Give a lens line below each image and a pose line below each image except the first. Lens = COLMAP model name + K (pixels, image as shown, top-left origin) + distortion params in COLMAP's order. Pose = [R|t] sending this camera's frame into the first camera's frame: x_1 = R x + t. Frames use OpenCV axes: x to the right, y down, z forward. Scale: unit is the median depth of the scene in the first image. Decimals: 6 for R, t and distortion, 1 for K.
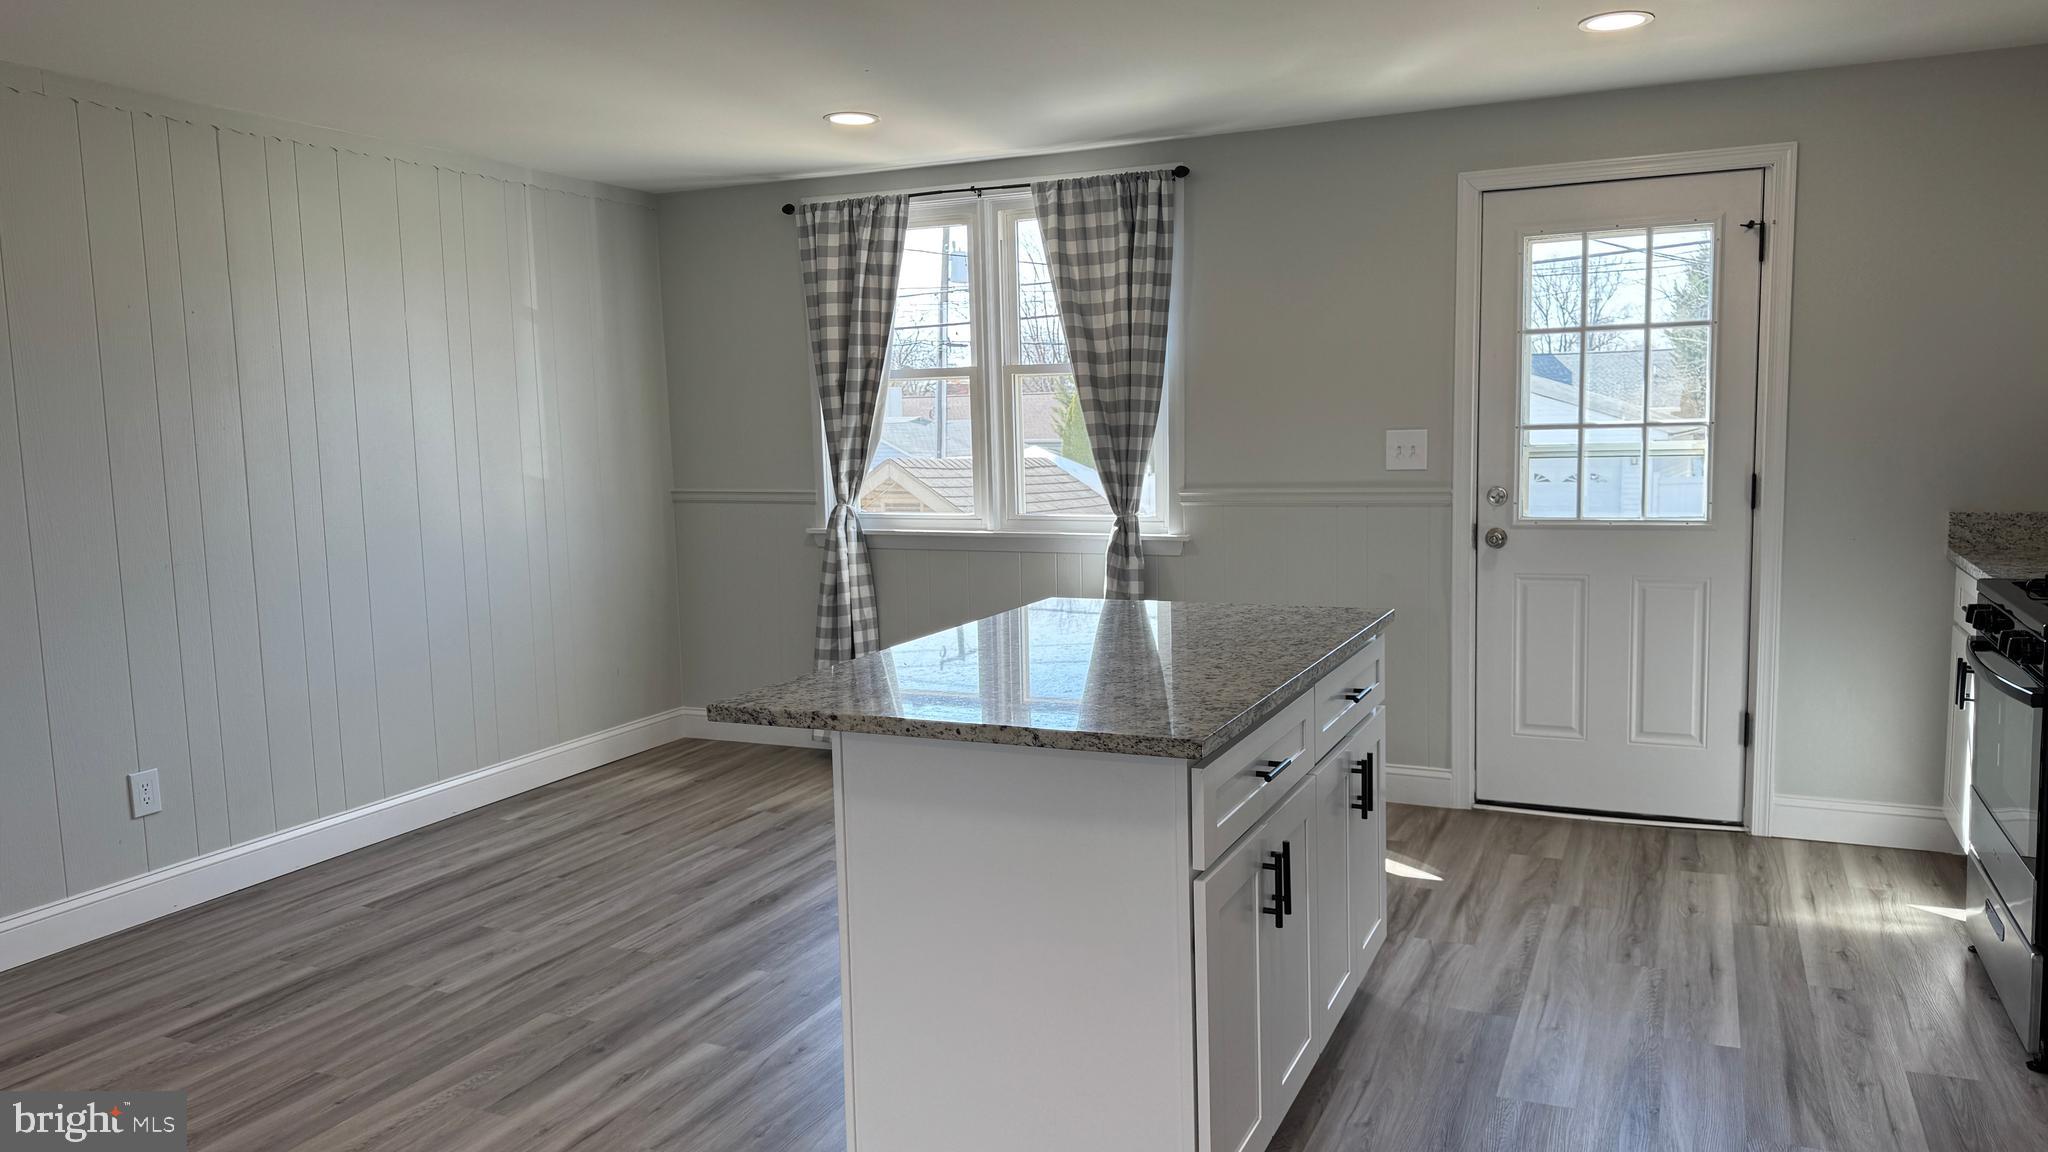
lens RADIAL K [[1432.1, 0, 1029.1], [0, 1432.1, 581.8], [0, 0, 1]] dist [0.074023, -0.103965]
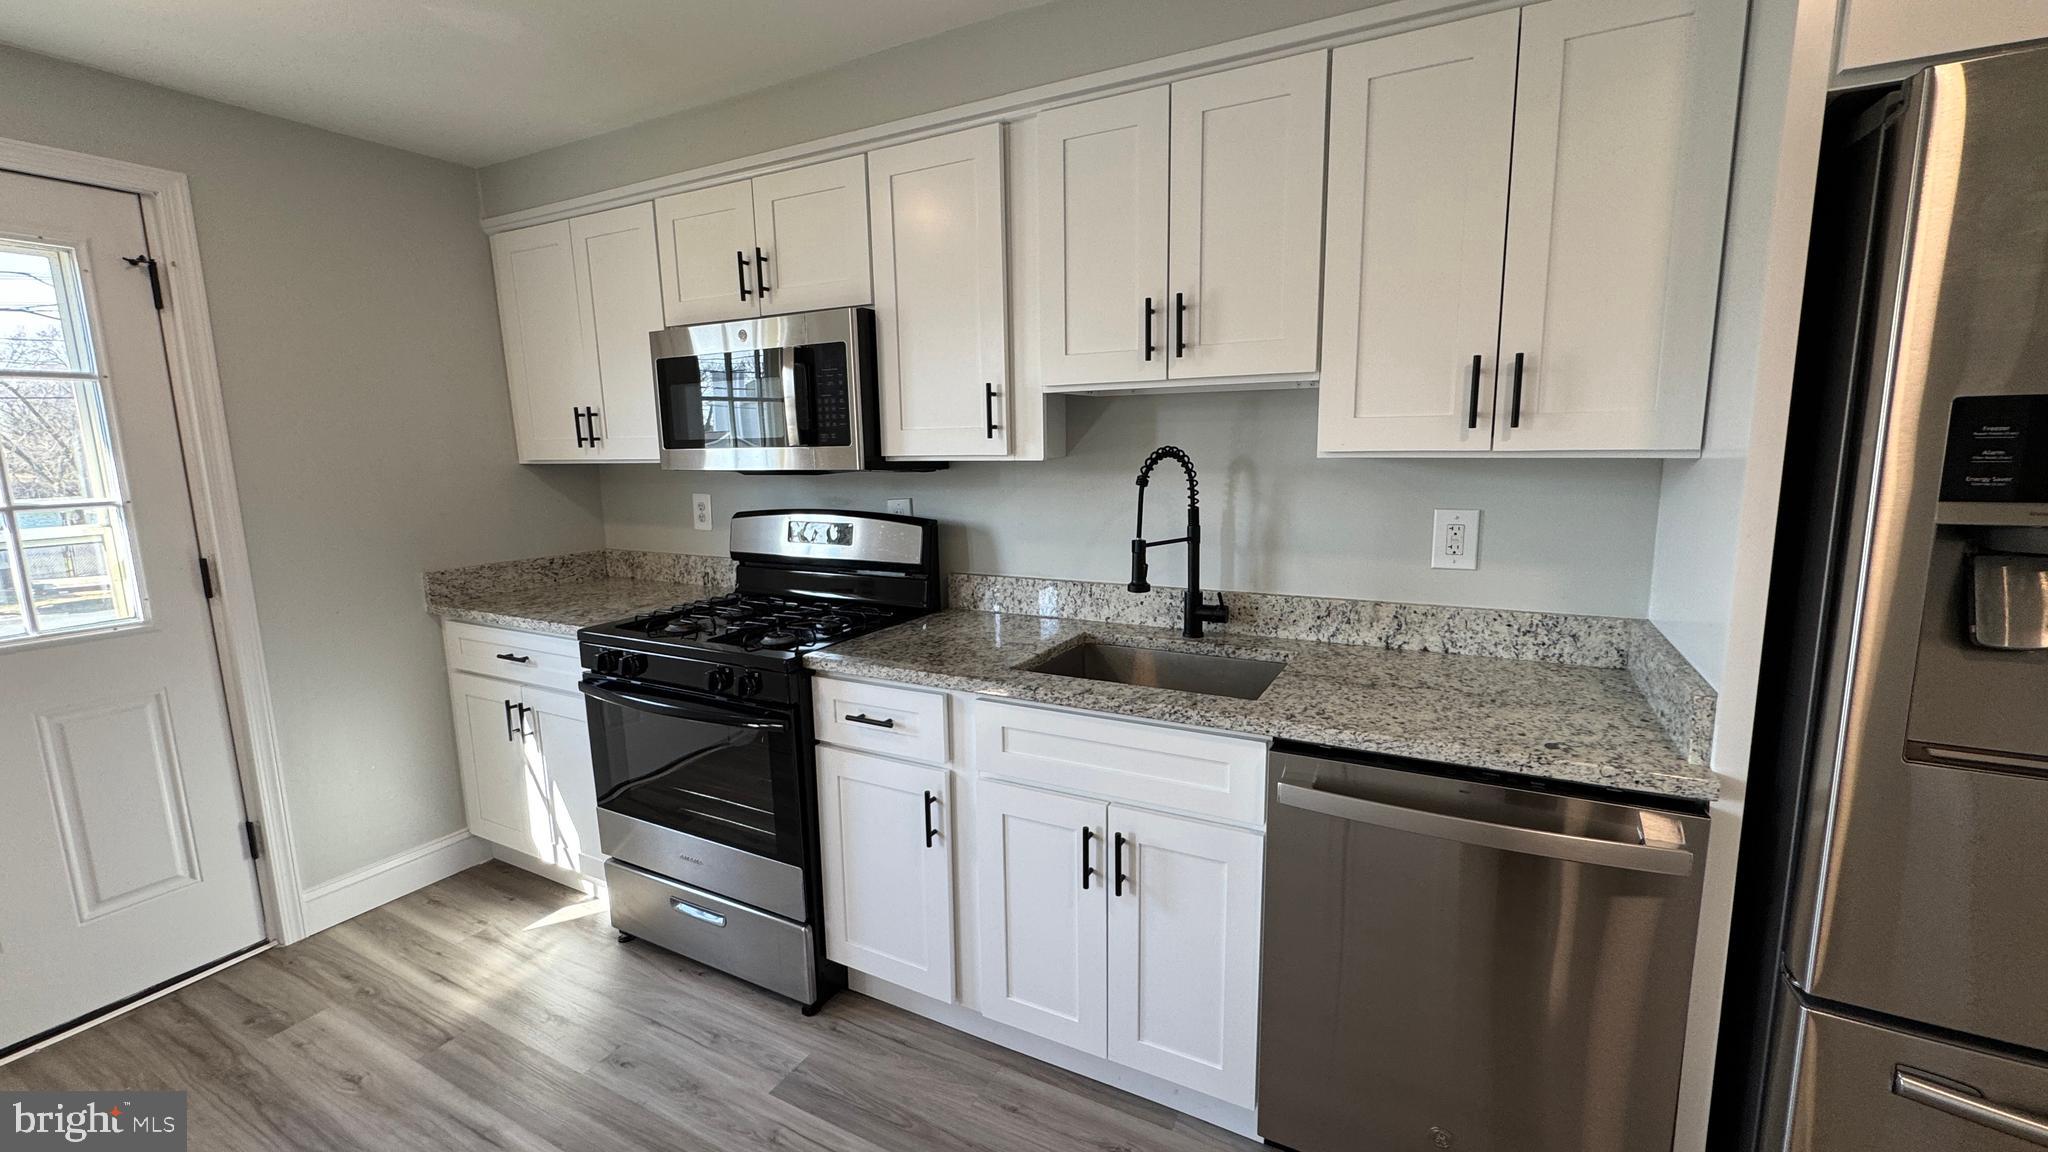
lens RADIAL K [[818.2, 0, 1017.4], [0, 818.2, 571.9], [0, 0, 1]] dist [-0.007946, 0.000825]
pose [[0.048488, -0.128048, 0.990582, 0.039058], [0.130593, 0.984048, 0.120811, -0.056964], [-0.990250, 0.123505, 0.064437, 0.451983]]
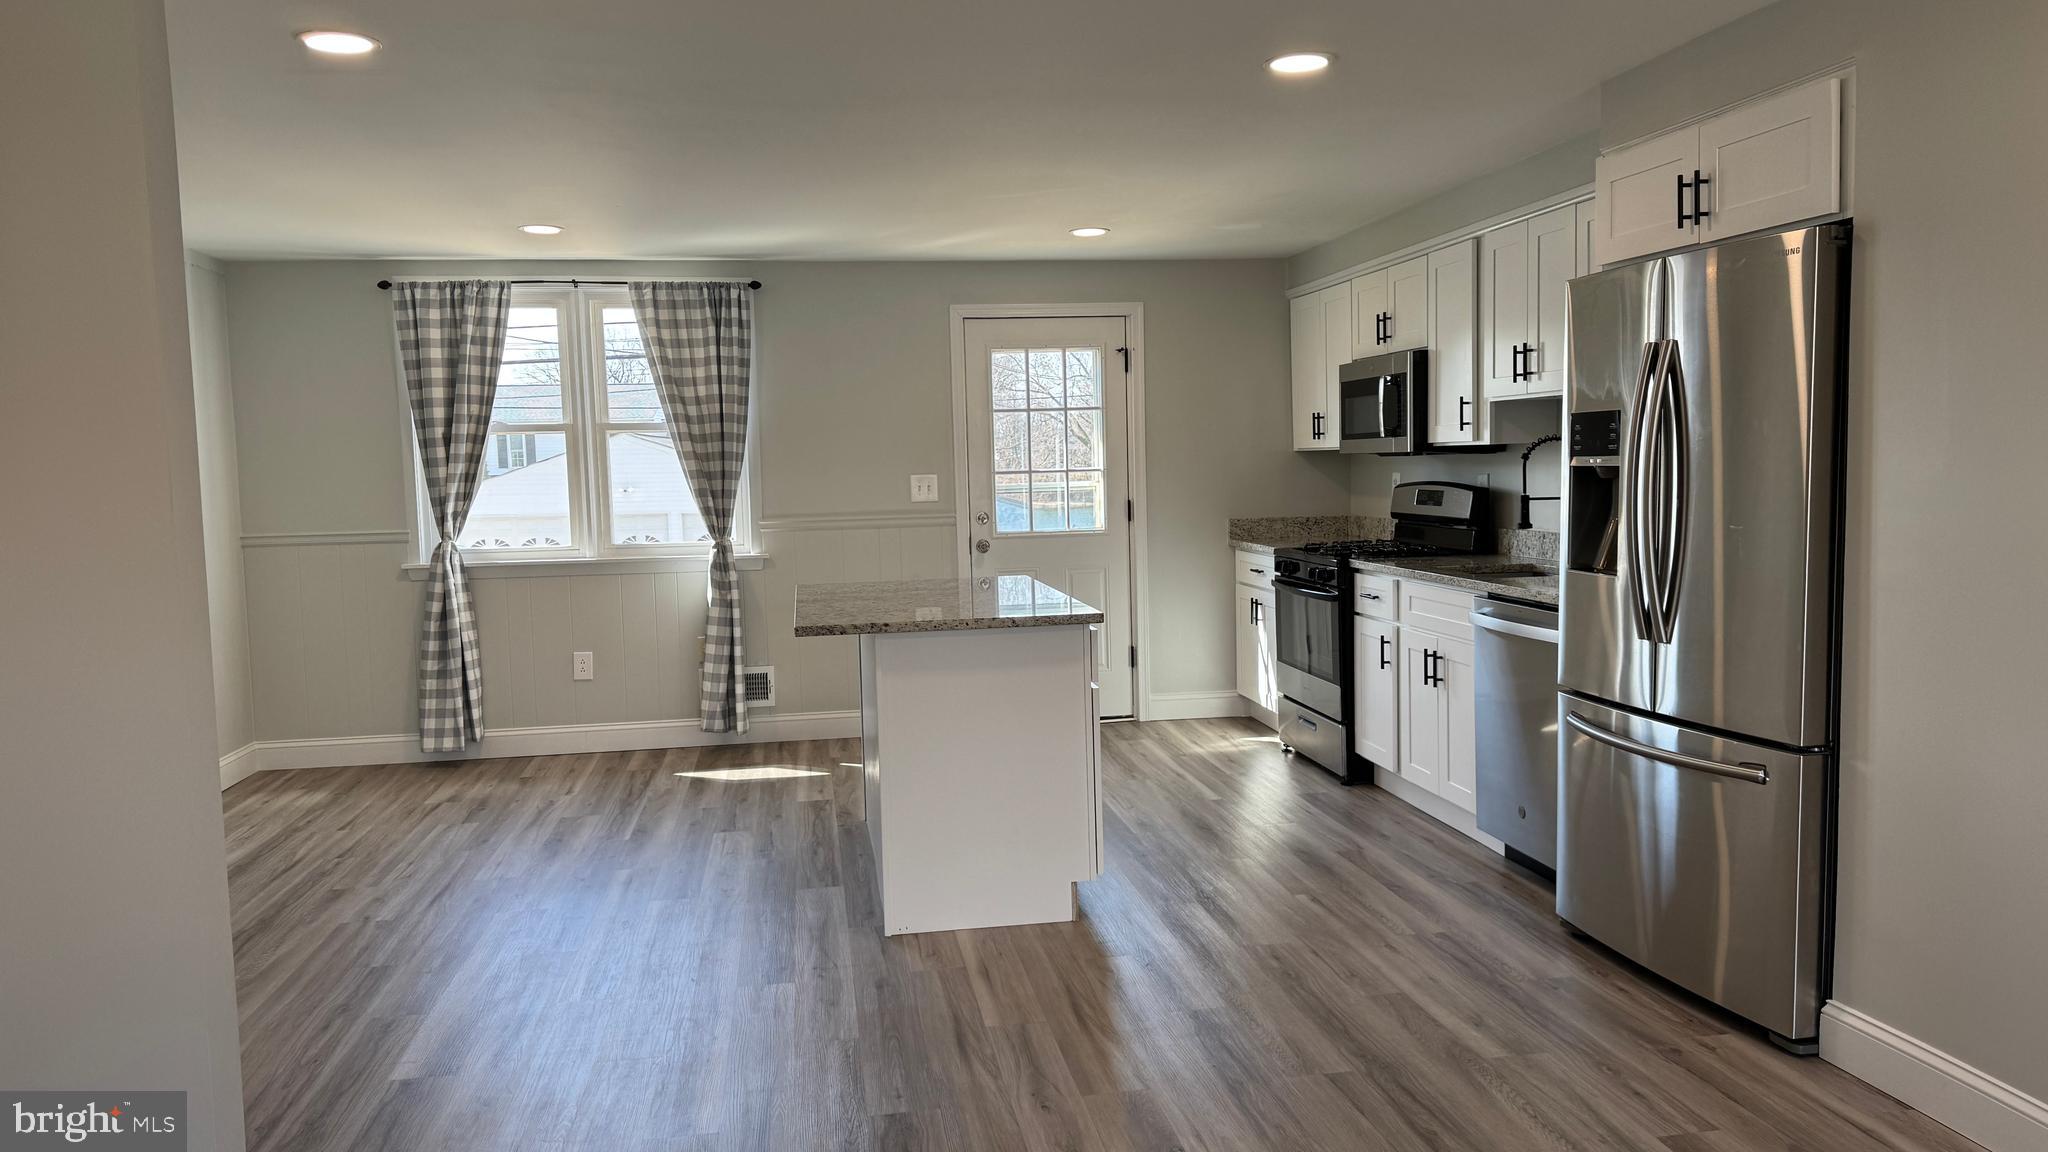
lens RADIAL K [[1432.1, 0, 1018.4], [0, 1432.1, 582.9], [0, 0, 1]] dist [0.074023, -0.103965]
pose [[0.831505, -0.042572, 0.553884, -0.471035], [0.068767, 0.997279, -0.026583, 0.049929], [-0.551245, 0.060193, 0.832169, -0.256854]]
